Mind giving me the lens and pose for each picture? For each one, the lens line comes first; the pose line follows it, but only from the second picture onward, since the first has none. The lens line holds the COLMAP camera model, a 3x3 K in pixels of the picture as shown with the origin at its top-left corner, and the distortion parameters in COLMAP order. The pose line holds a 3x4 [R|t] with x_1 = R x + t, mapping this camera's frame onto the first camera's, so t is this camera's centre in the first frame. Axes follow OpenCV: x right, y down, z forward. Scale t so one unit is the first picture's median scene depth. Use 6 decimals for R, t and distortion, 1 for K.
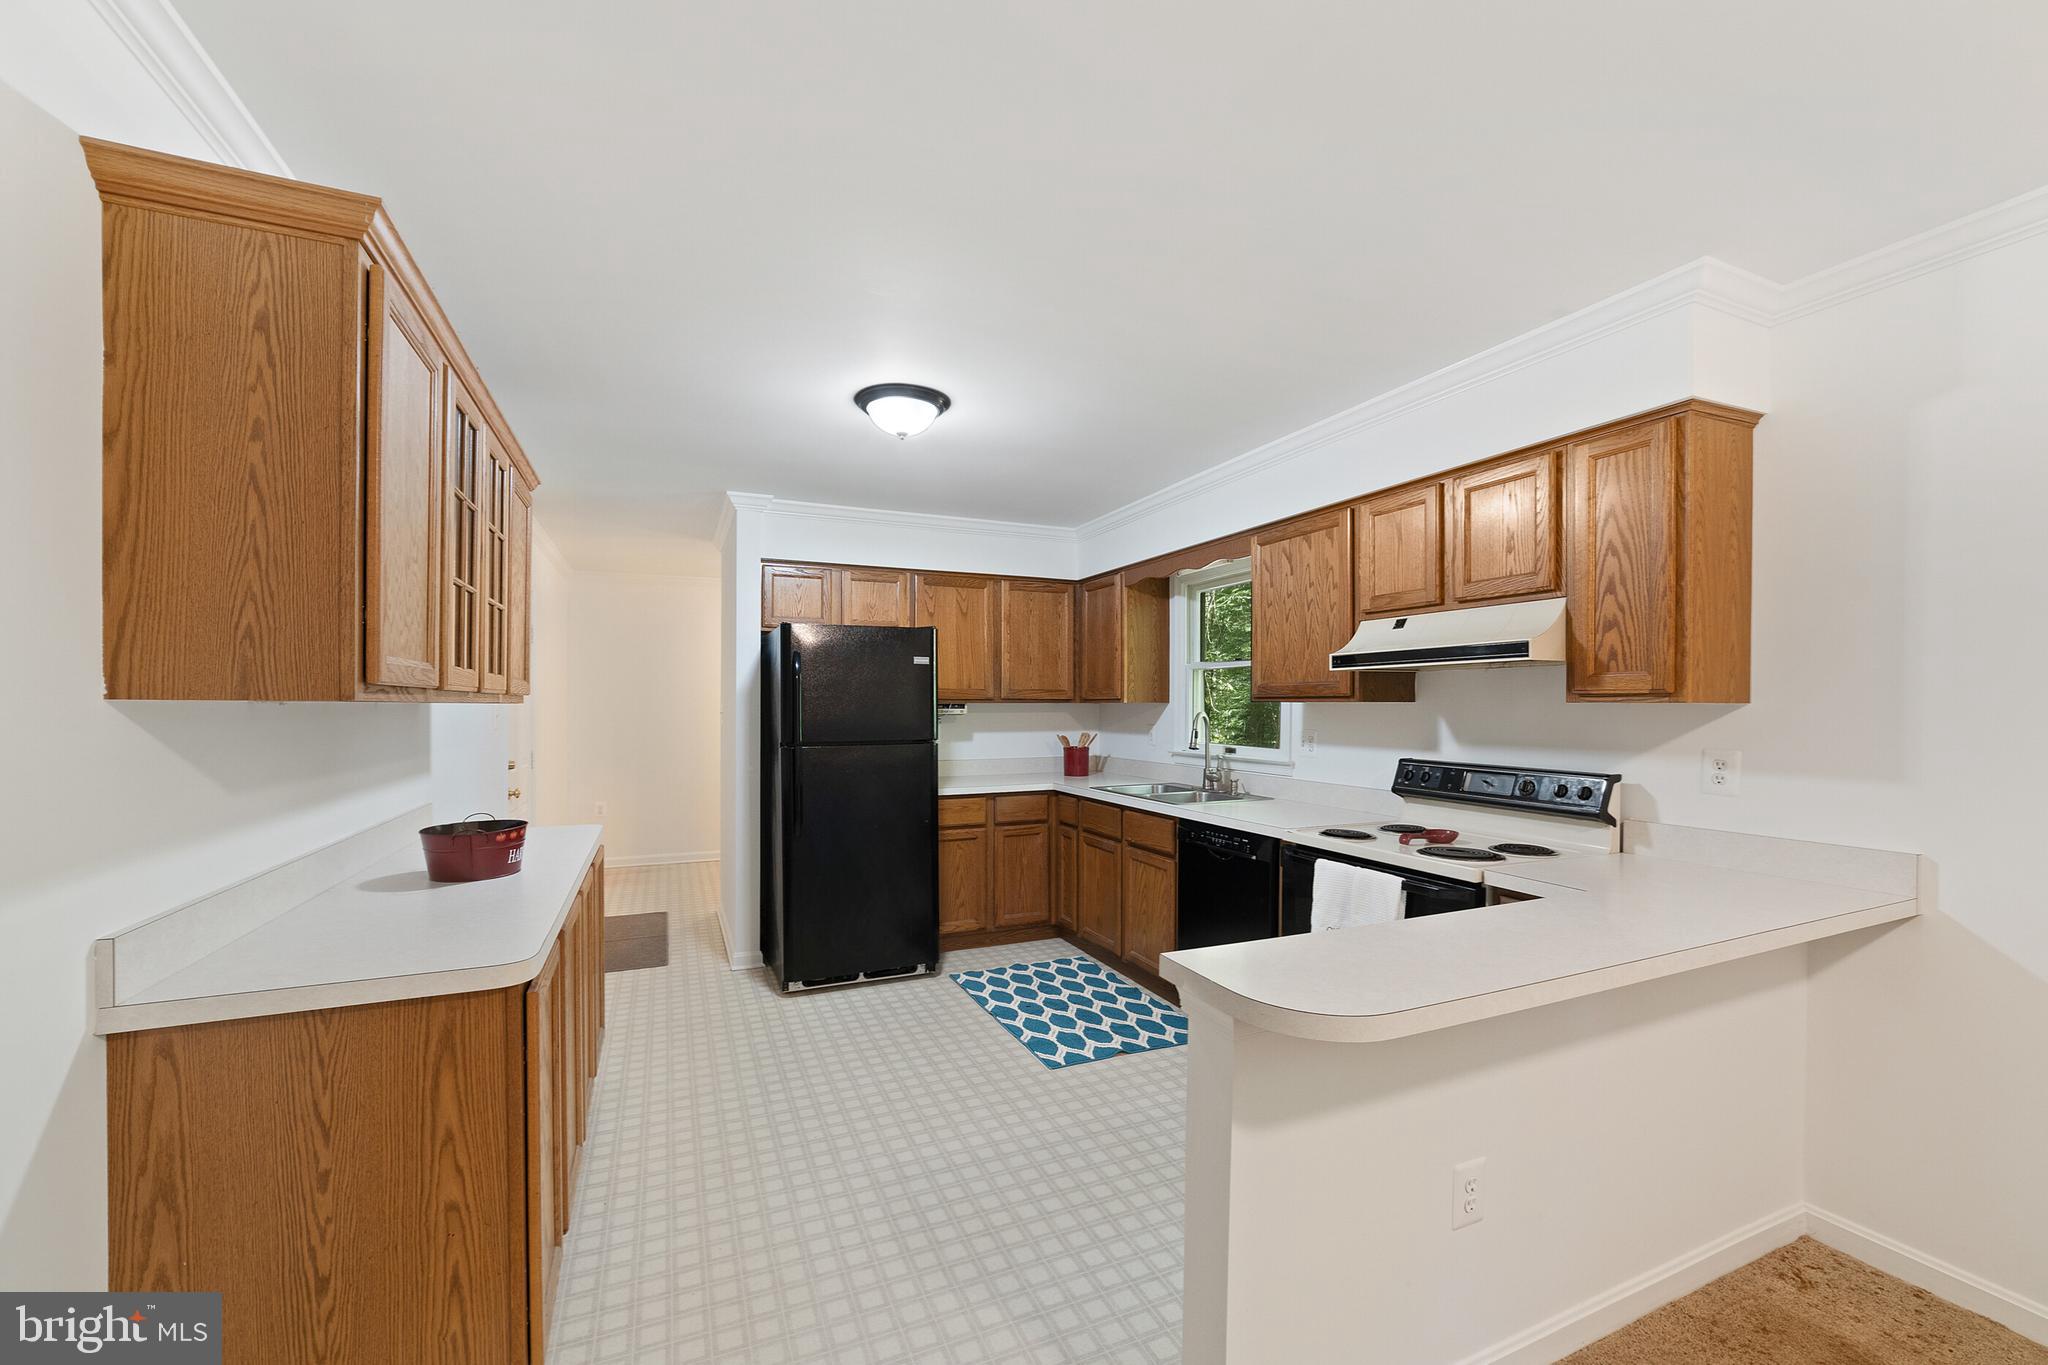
lens RADIAL K [[806.3, 0, 1009.3], [0, 806.3, 705.2], [0, 0, 1]] dist [-0.018749, 0.004303]
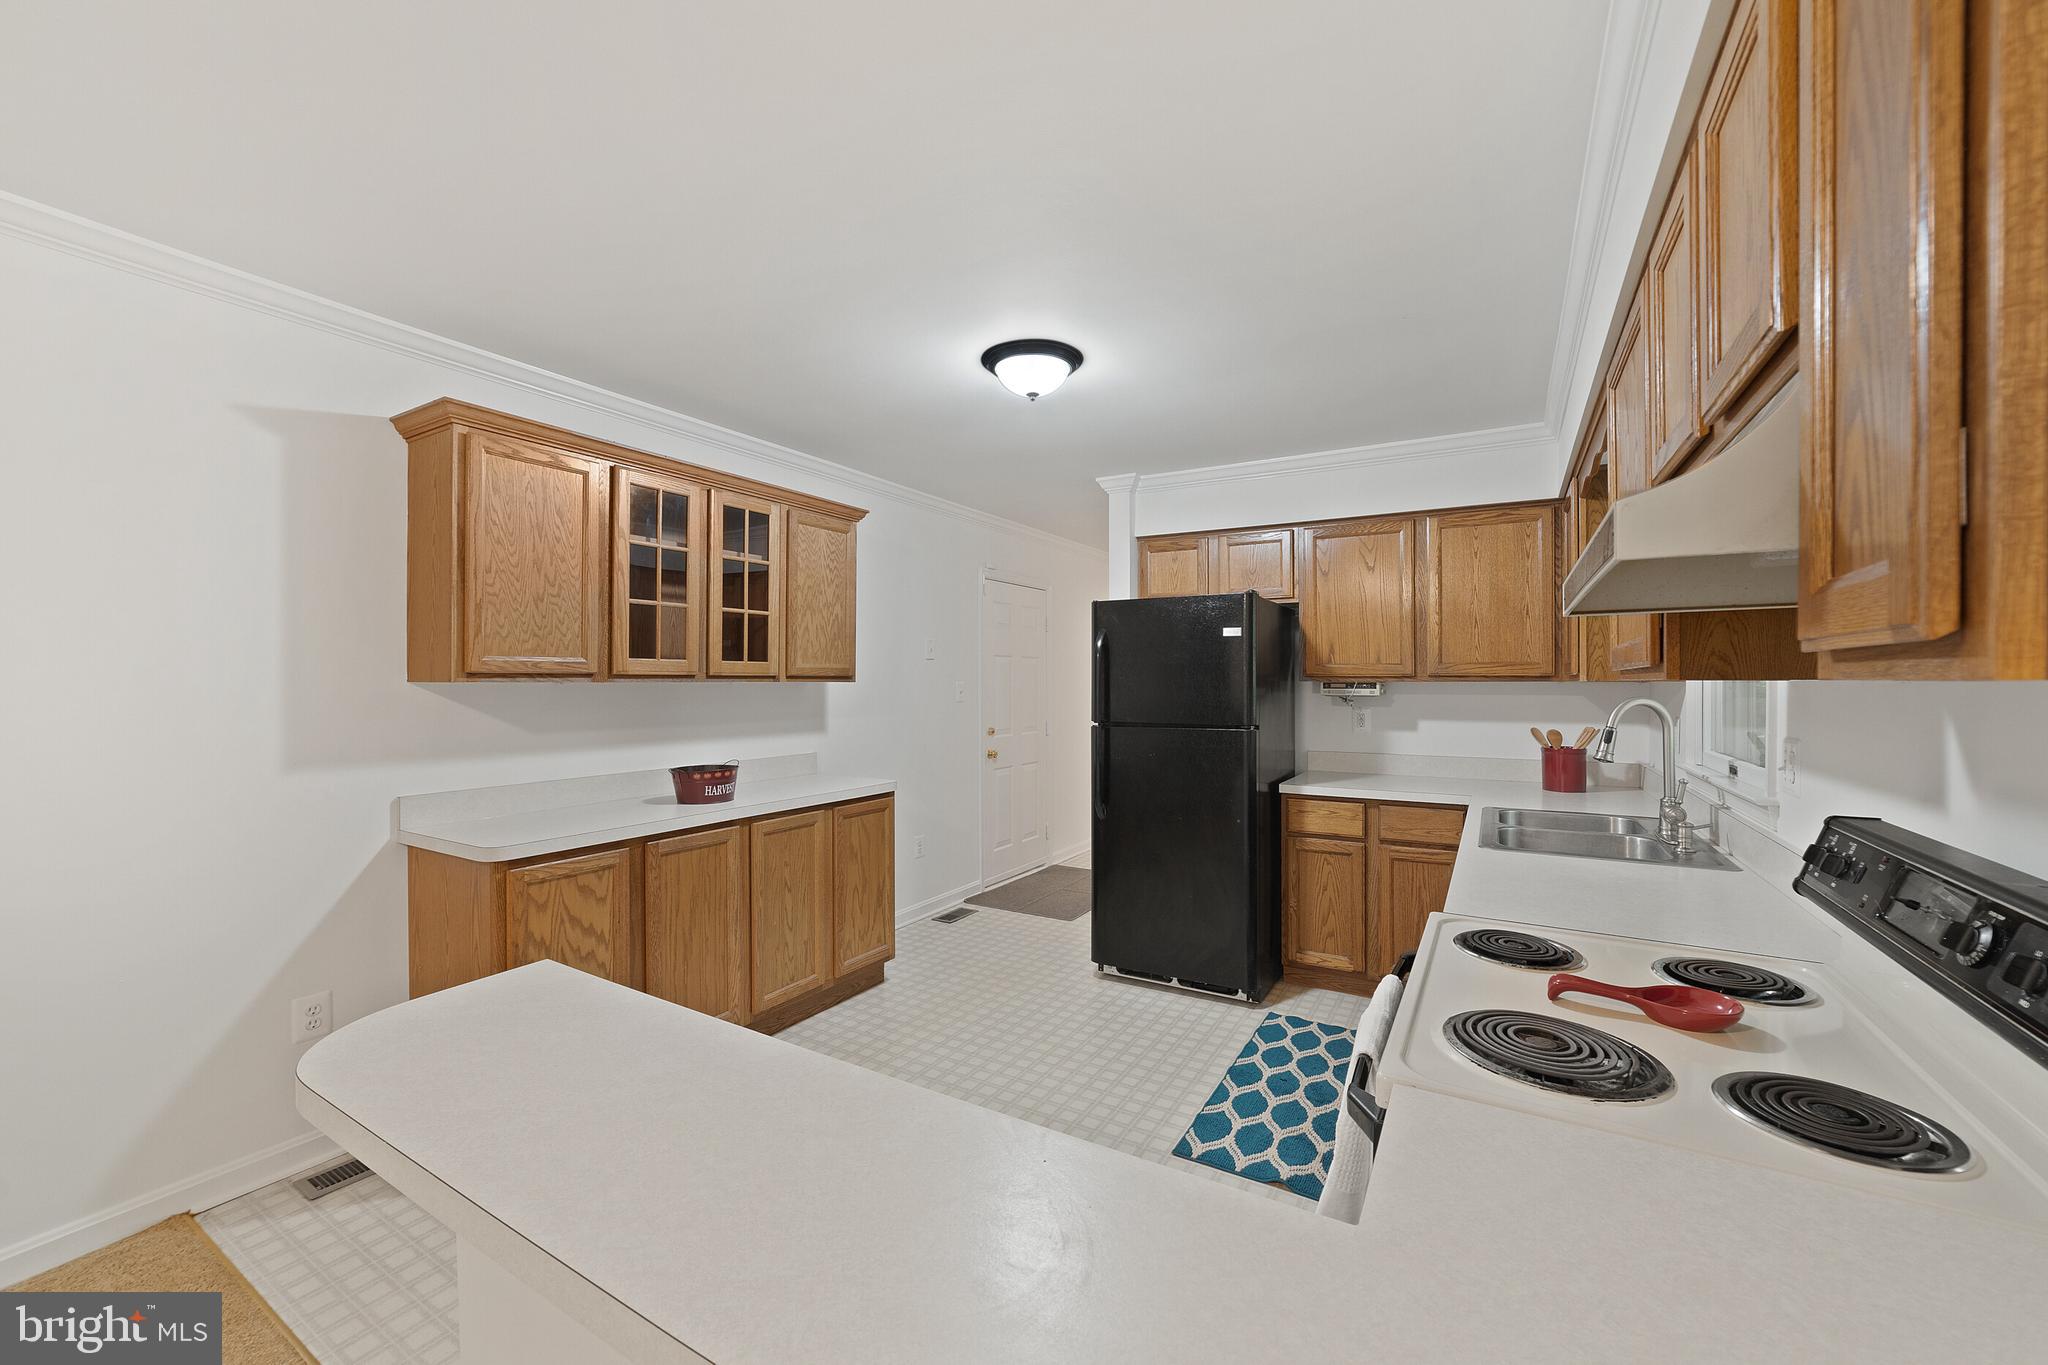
lens RADIAL K [[806.3, 0, 1034.1], [0, 806.3, 678.3], [0, 0, 1]] dist [-0.018749, 0.004303]
pose [[0.590403, -0.003977, -0.807099, 0.582128], [-0.000286, 0.999987, -0.005137, -0.002457], [0.807108, 0.003264, 0.590394, 0.419500]]
